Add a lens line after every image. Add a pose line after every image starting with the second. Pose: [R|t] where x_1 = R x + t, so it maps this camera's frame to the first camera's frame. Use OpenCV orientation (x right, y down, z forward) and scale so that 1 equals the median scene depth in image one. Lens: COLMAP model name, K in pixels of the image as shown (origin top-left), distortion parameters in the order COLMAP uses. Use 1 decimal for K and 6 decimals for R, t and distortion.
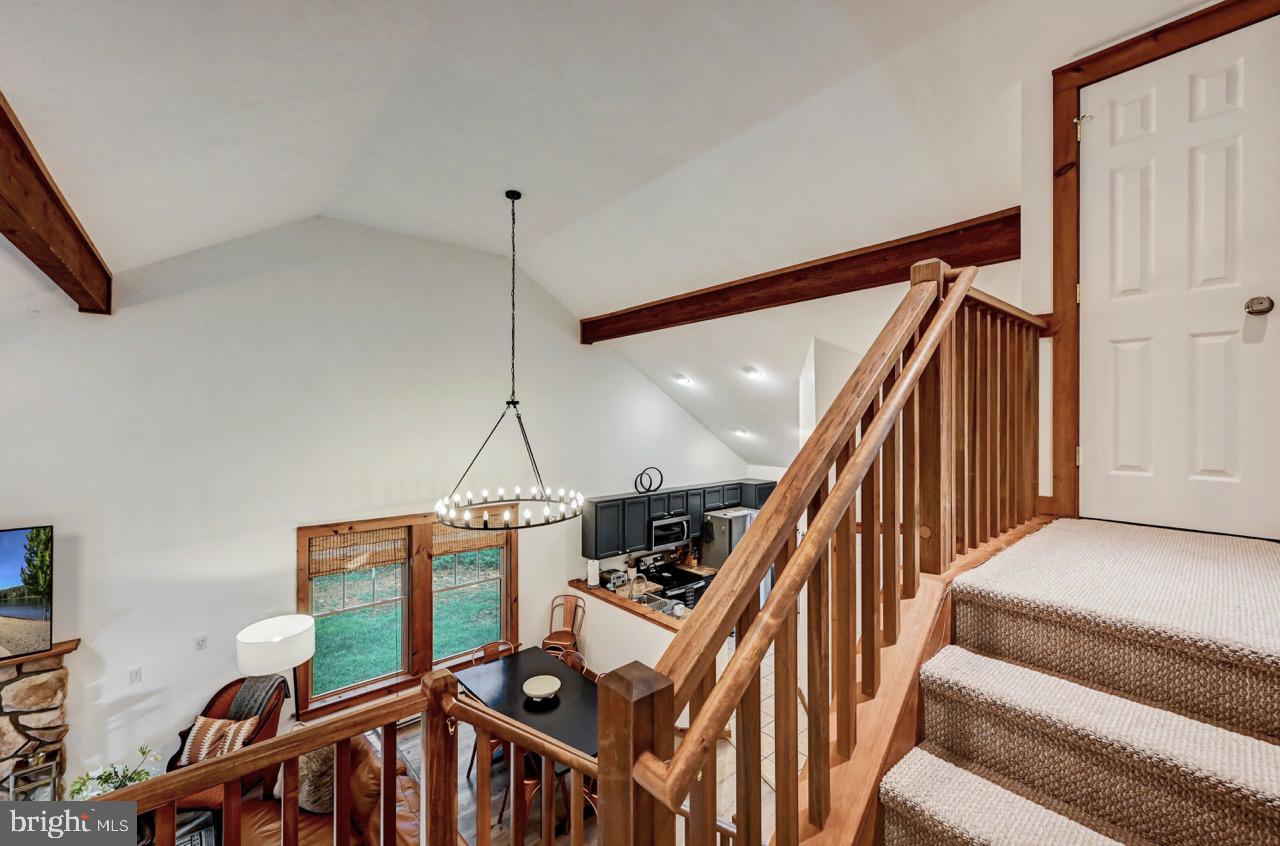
lens RADIAL K [[514.7, 0, 642.9], [0, 514.7, 415.5], [0, 0, 1]] dist [0.000533, -0.000112]
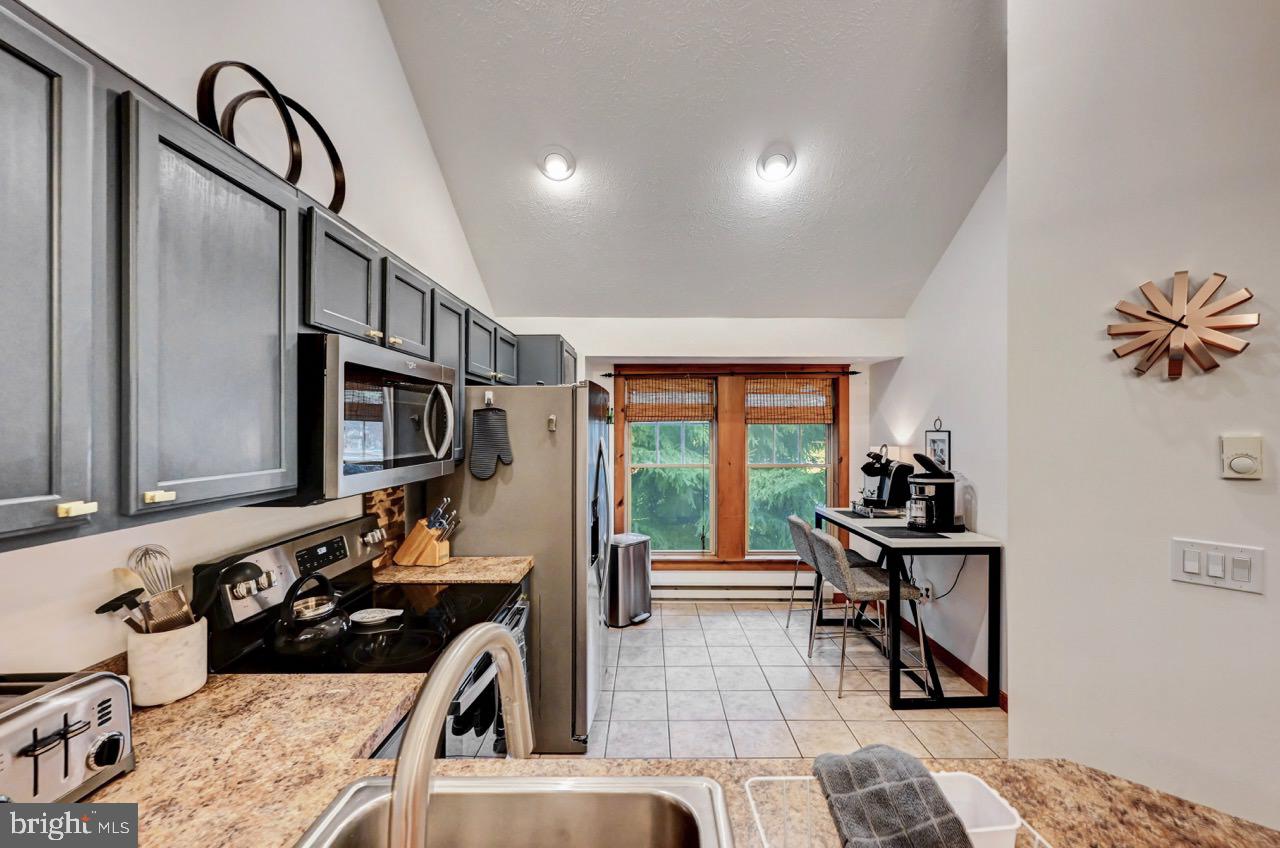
lens RADIAL K [[514.7, 0, 650.9], [0, 514.7, 428.4], [0, 0, 1]] dist [0.000533, -0.000112]
pose [[0.650568, 0.002731, 0.759443, -0.051128], [-0.009015, 0.999951, 0.004127, 0.260526], [-0.759395, -0.009531, 0.650561, 0.878289]]
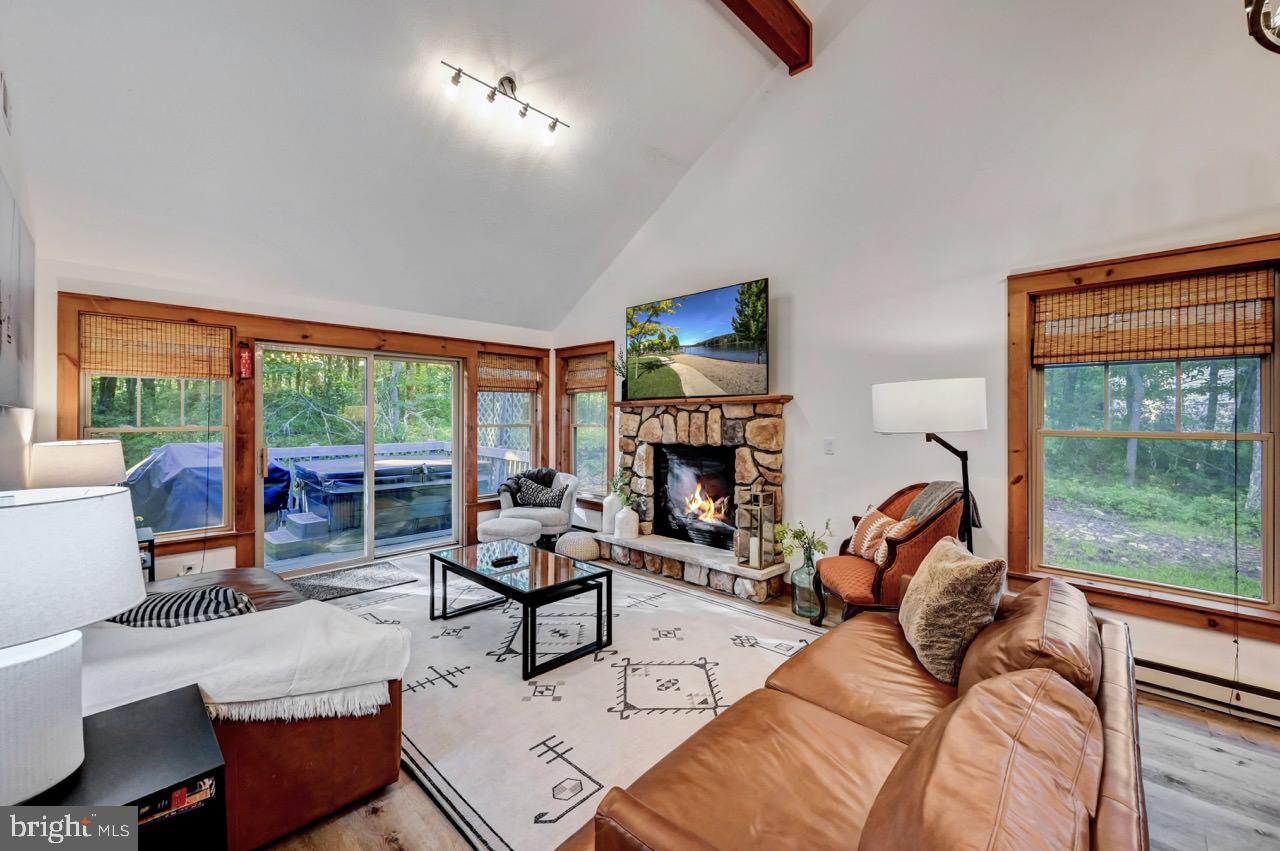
lens RADIAL K [[514.7, 0, 642.4], [0, 514.7, 414.8], [0, 0, 1]] dist [0.000533, -0.000112]
pose [[0.085231, -0.002633, -0.996358, -0.064593], [0.007044, 0.999973, -0.002040, 0.282593], [0.996336, -0.006845, 0.085247, 0.371190]]
